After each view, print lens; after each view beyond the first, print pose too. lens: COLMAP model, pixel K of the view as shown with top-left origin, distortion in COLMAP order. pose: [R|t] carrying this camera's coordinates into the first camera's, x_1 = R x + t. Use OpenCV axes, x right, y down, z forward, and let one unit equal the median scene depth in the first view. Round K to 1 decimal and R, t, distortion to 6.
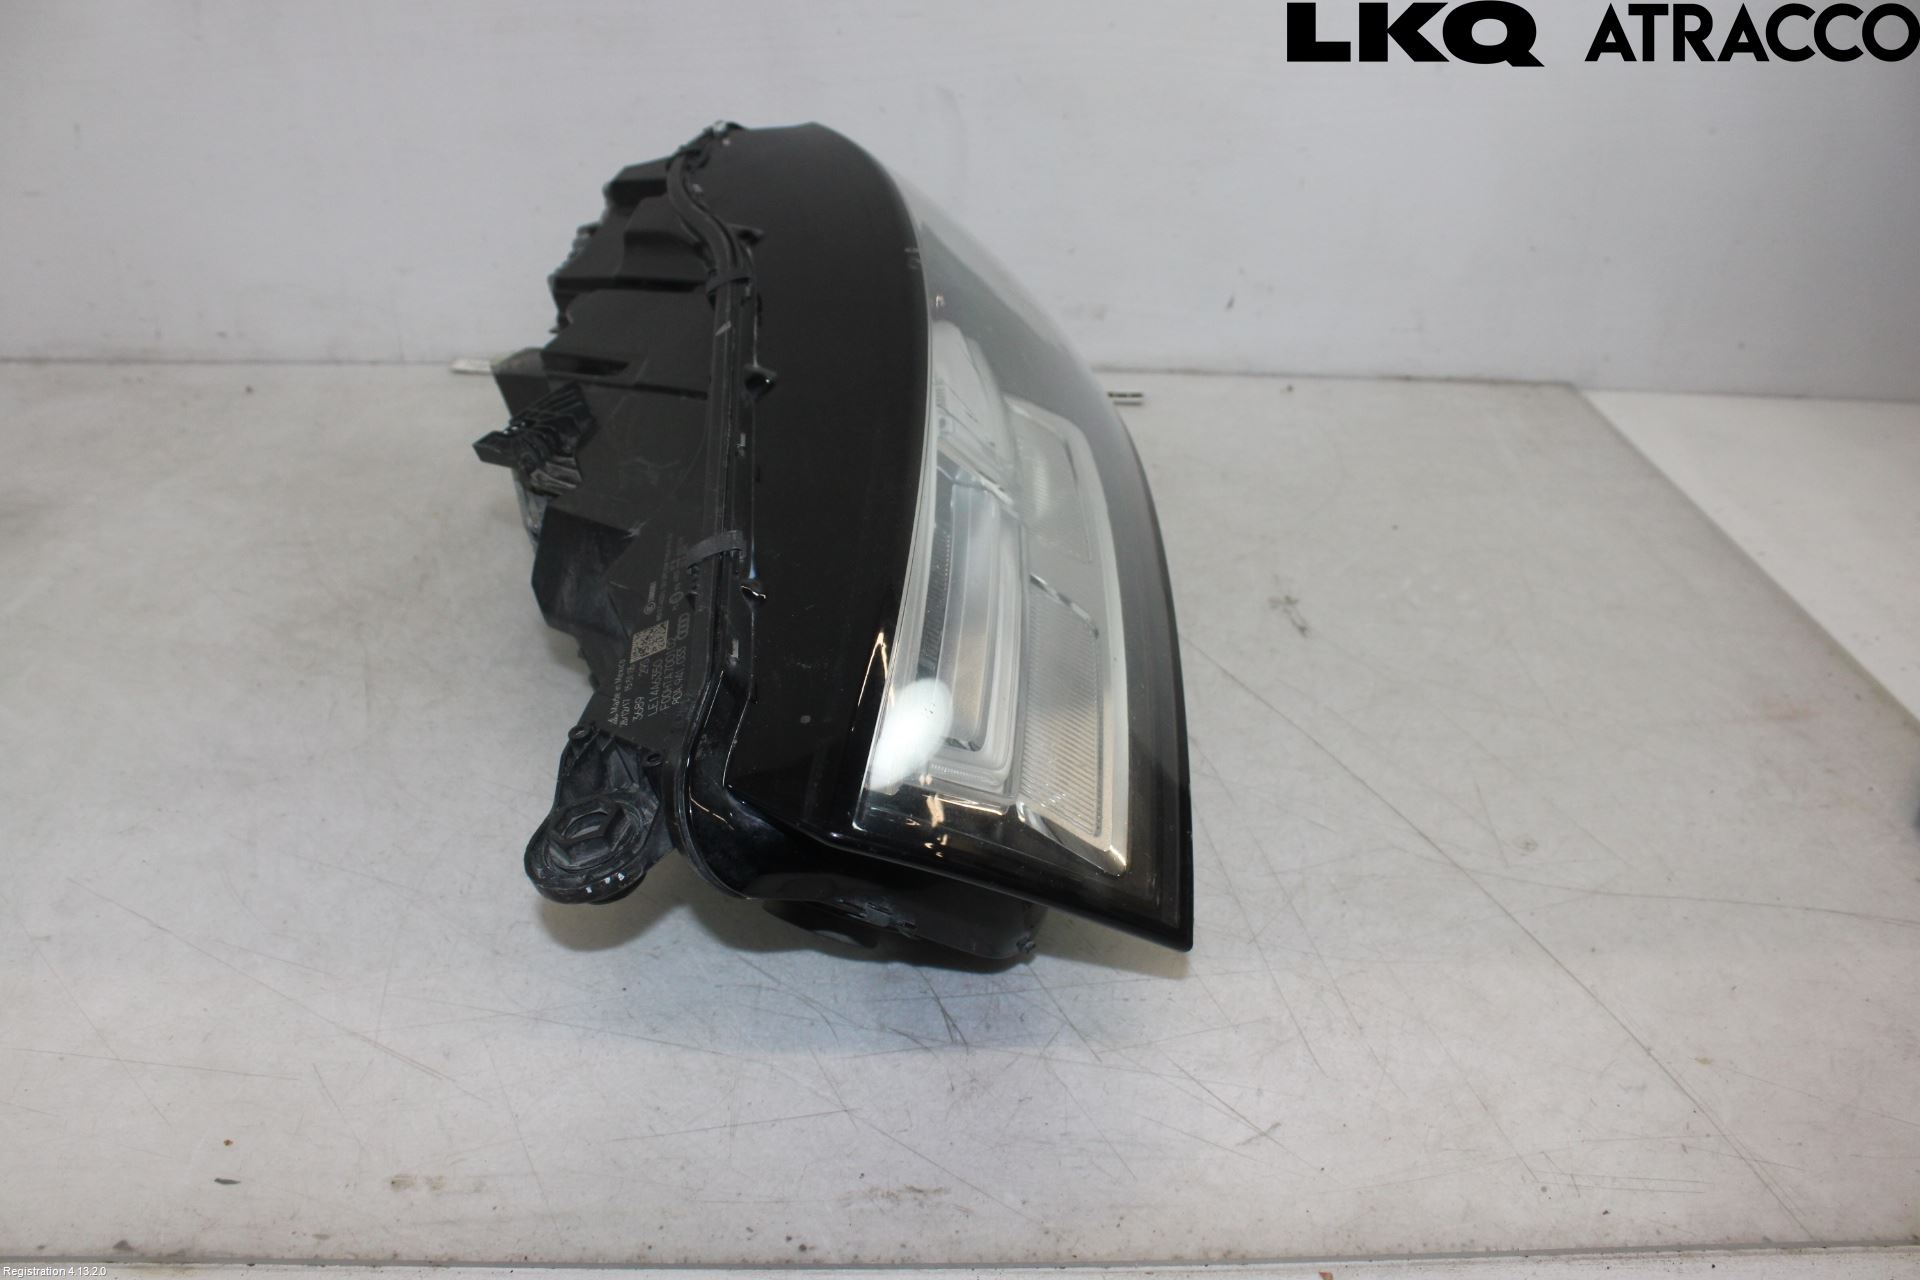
lens RADIAL K [[1606.0, 0, 957.7], [0, 1606.0, 636.0], [0, 0, 1]] dist [-0.159187, 0.121895]
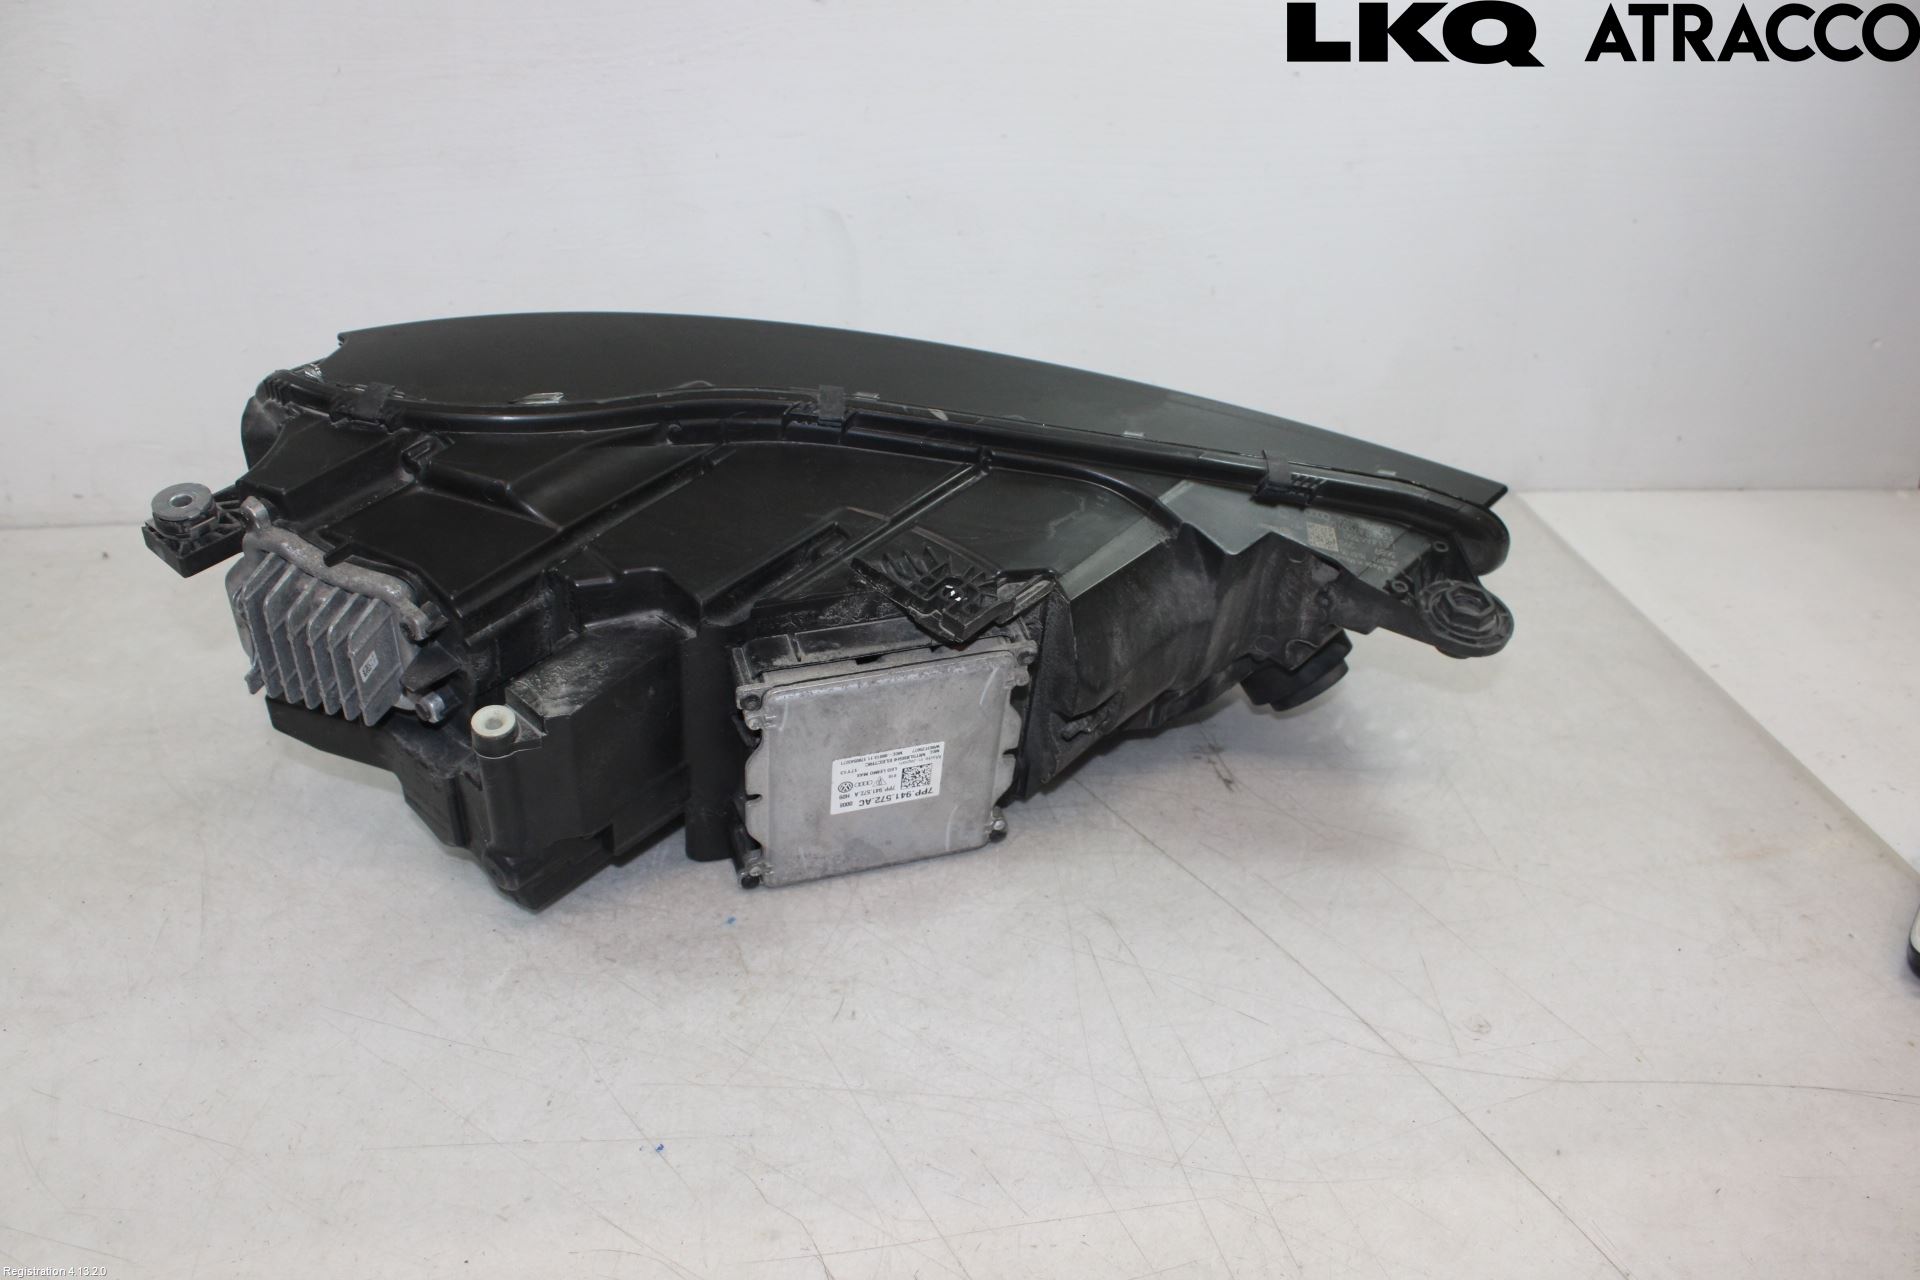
lens RADIAL K [[1606.0, 0, 959.6], [0, 1606.0, 649.7], [0, 0, 1]] dist [-0.159187, 0.121895]
pose [[0.998567, -0.044545, 0.029674, 0.038058], [0.045936, 0.997792, -0.047974, -0.044842], [-0.027472, 0.049268, 0.998408, 0.079623]]
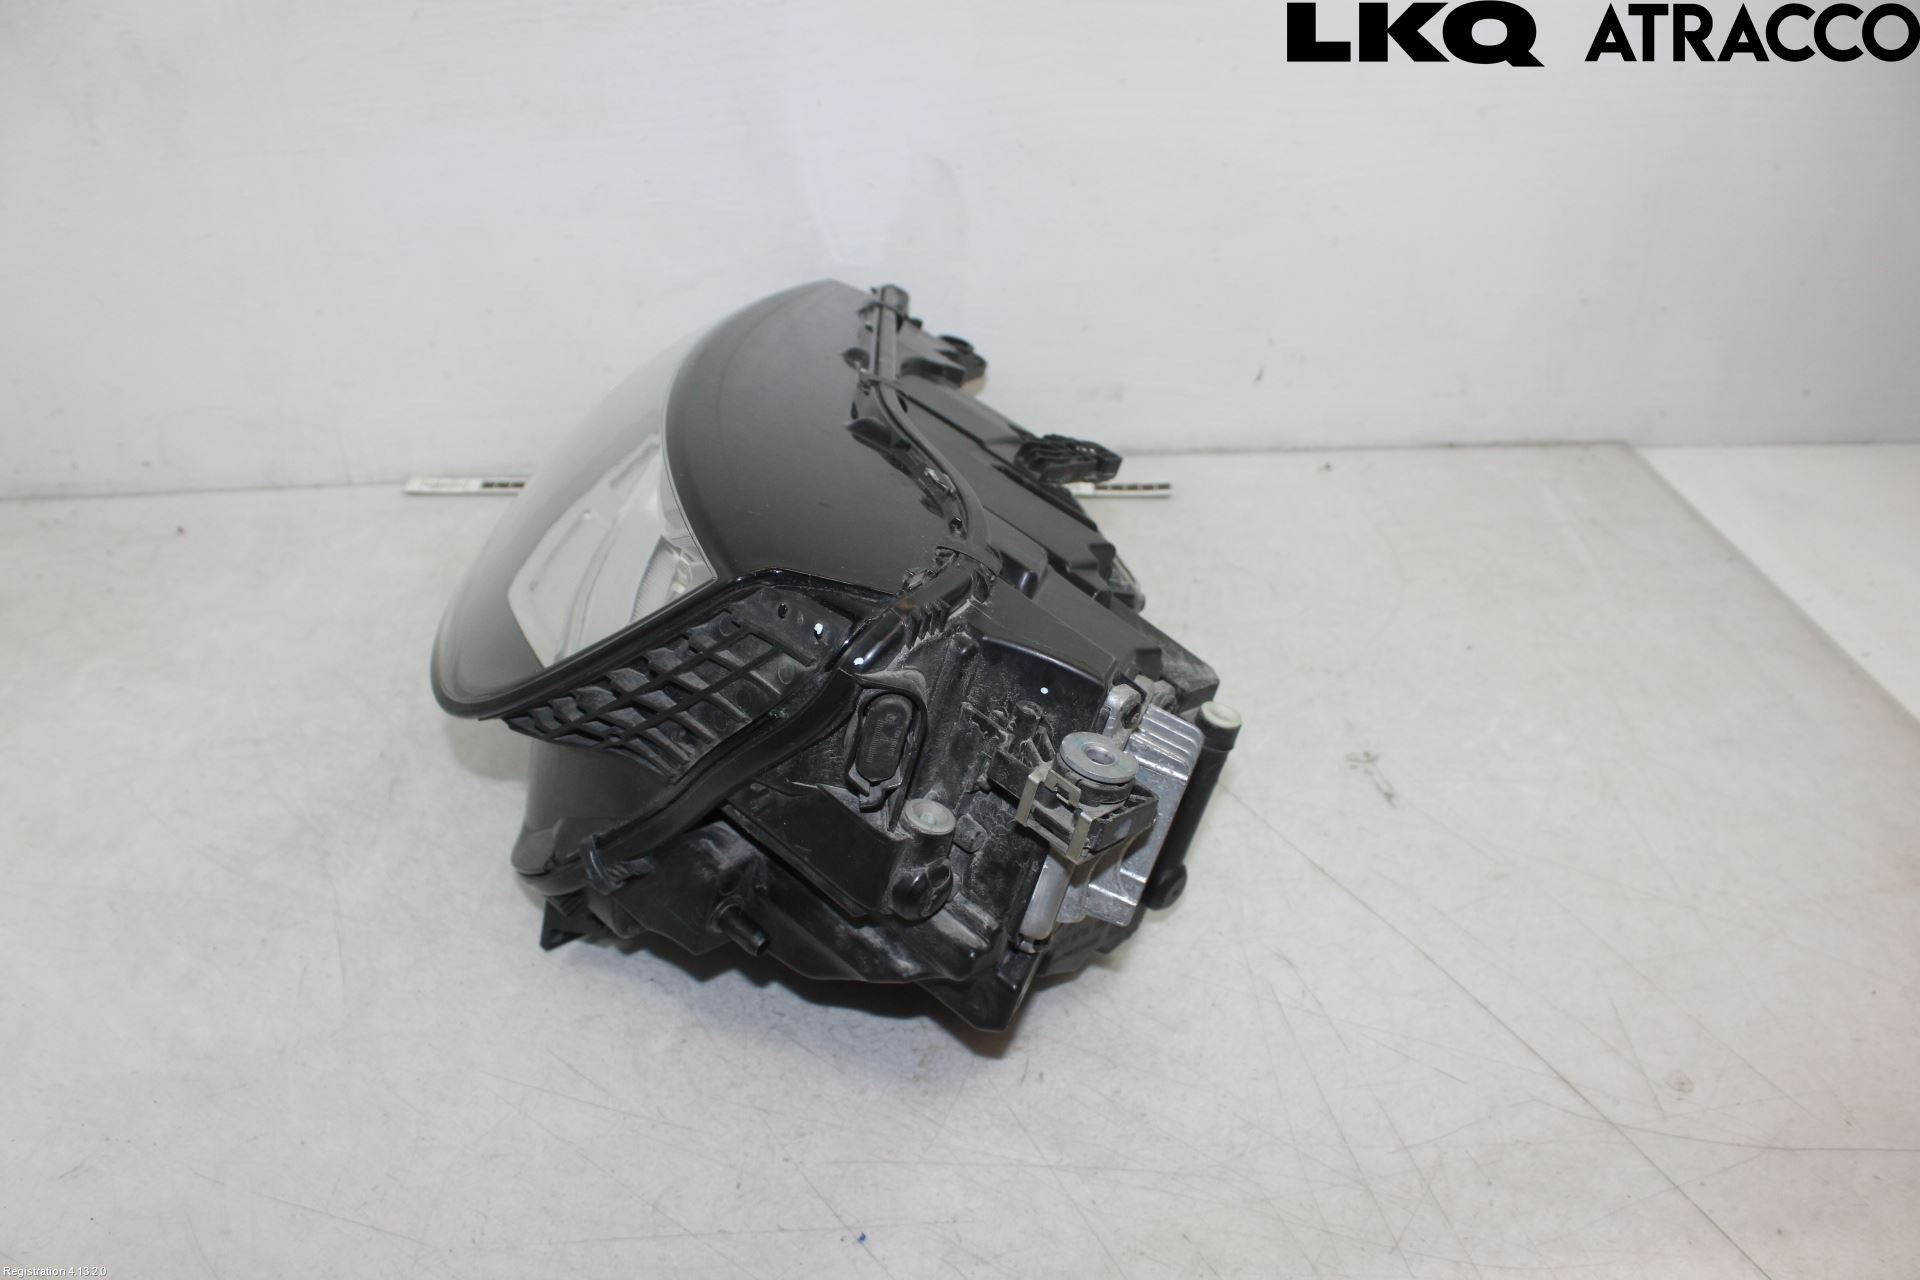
lens RADIAL K [[1606.0, 0, 957.4], [0, 1606.0, 640.2], [0, 0, 1]] dist [-0.159187, 0.121895]
pose [[0.998468, -0.050126, 0.023432, -0.043078], [0.049356, 0.998257, 0.032361, -0.136260], [-0.025013, -0.031155, 0.999202, 0.123554]]
